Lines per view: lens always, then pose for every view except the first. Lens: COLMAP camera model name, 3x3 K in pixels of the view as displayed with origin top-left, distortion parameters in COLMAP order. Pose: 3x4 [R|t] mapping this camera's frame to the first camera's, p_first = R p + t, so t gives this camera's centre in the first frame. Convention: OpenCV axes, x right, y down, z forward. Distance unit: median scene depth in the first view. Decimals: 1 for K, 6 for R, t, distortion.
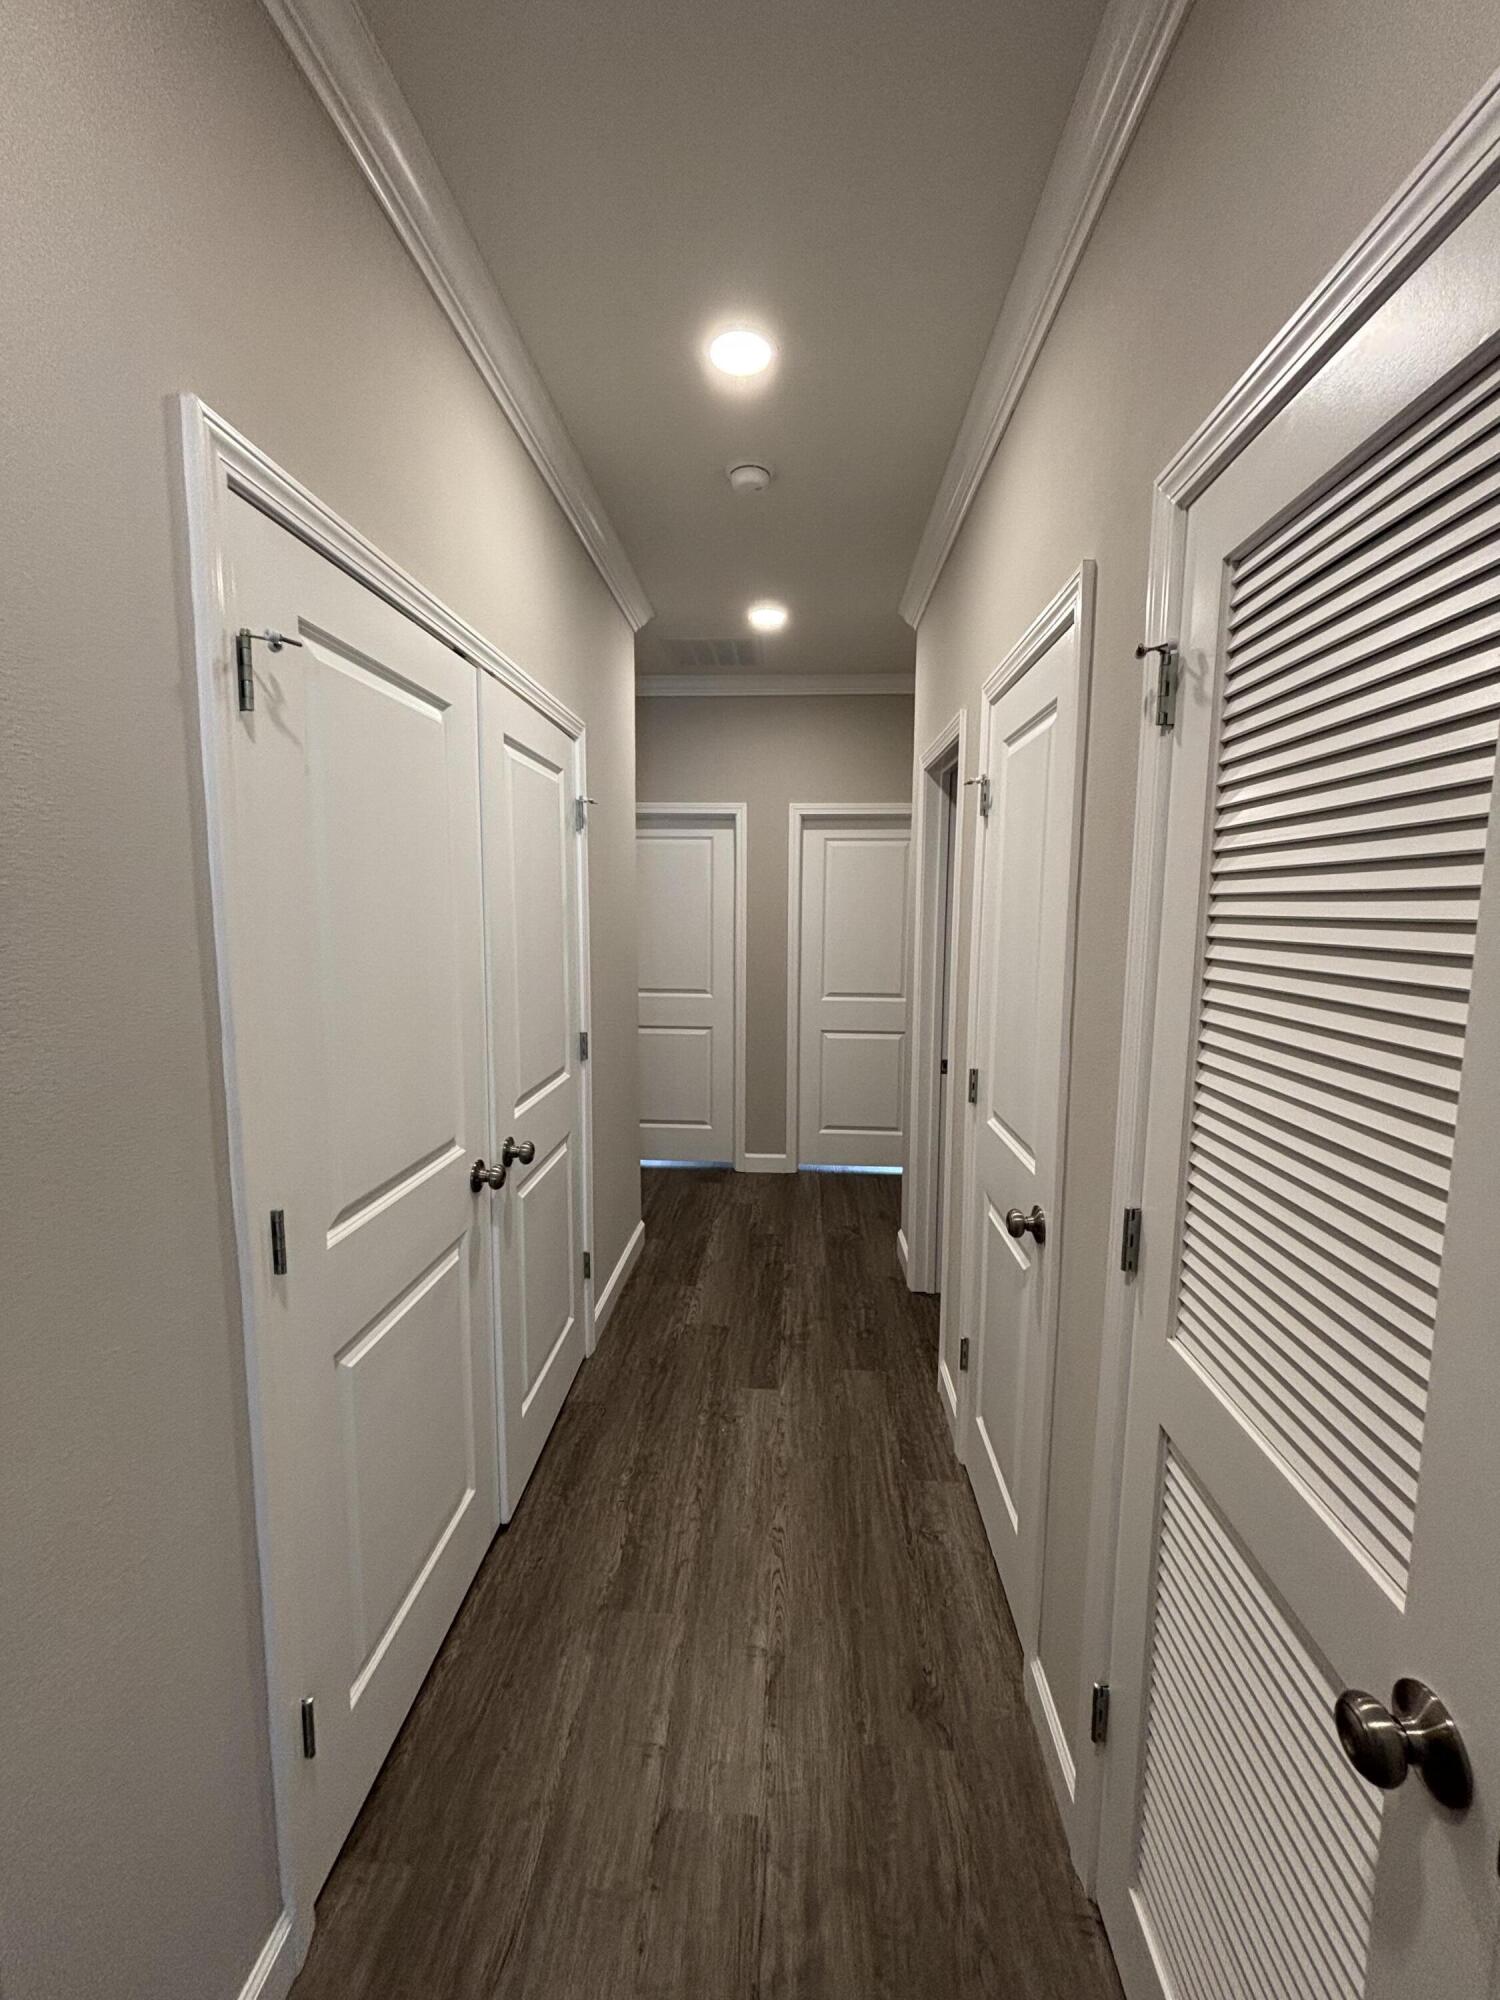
lens RADIAL K [[794.8, 0, 754.0], [0, 794.8, 998.9], [0, 0, 1]] dist [-0.000196, -0.000745]
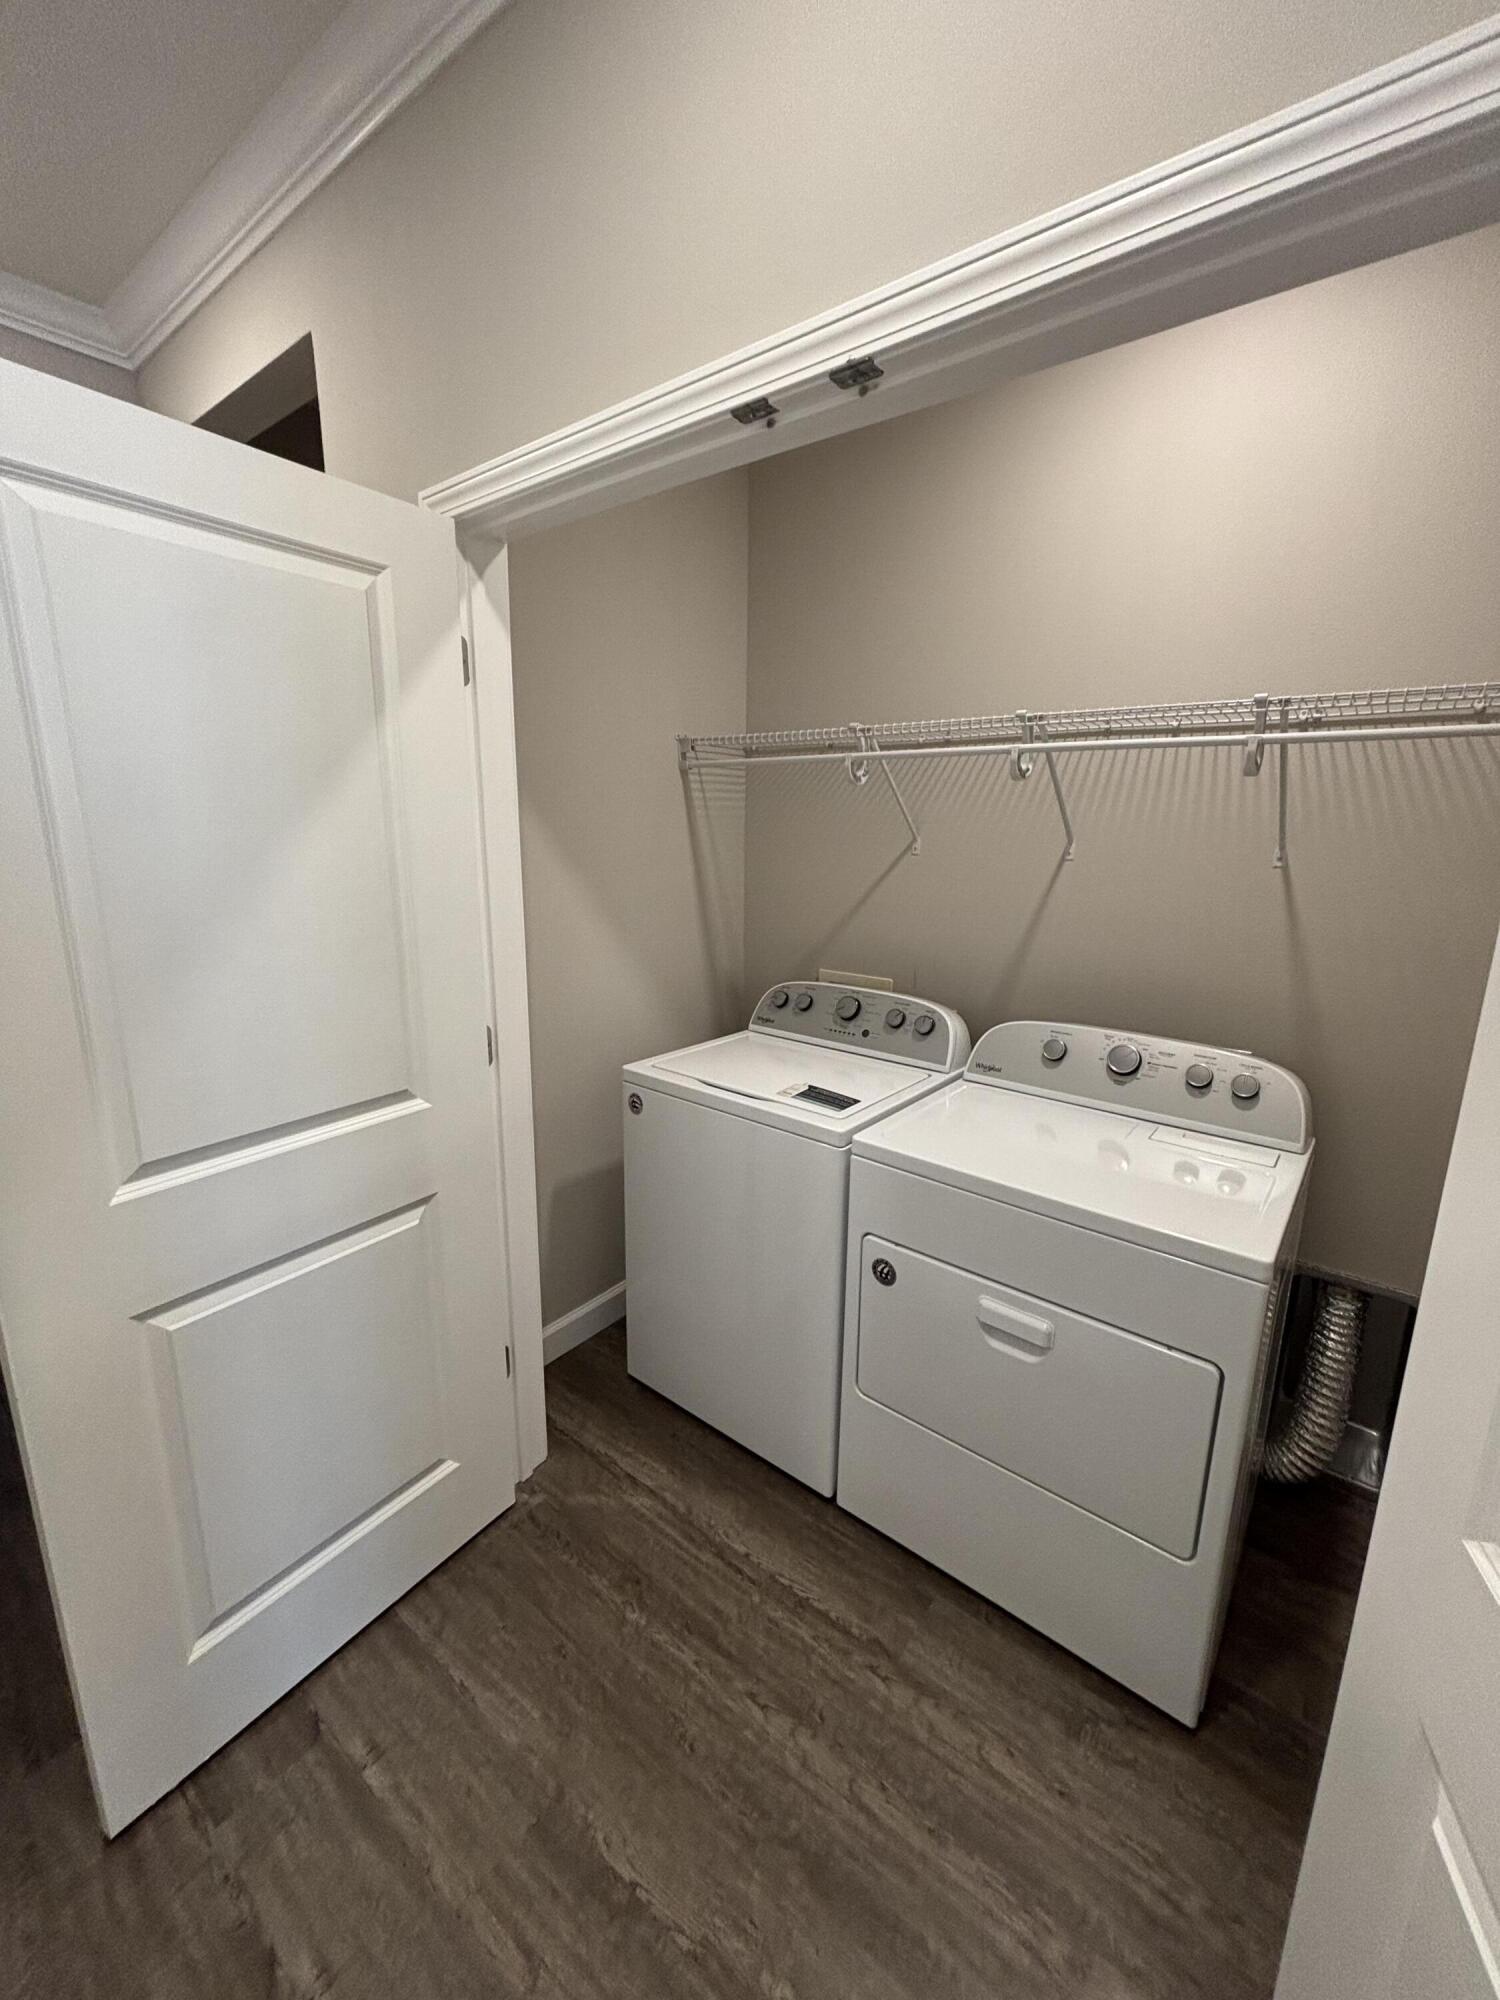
lens RADIAL K [[794.8, 0, 758.9], [0, 794.8, 983.0], [0, 0, 1]] dist [-0.000196, -0.000745]
pose [[-0.566606, 0.149941, -0.810232, 0.204737], [-0.106787, 0.961649, 0.252640, -0.177771], [0.817040, 0.229670, -0.528865, 1.475820]]
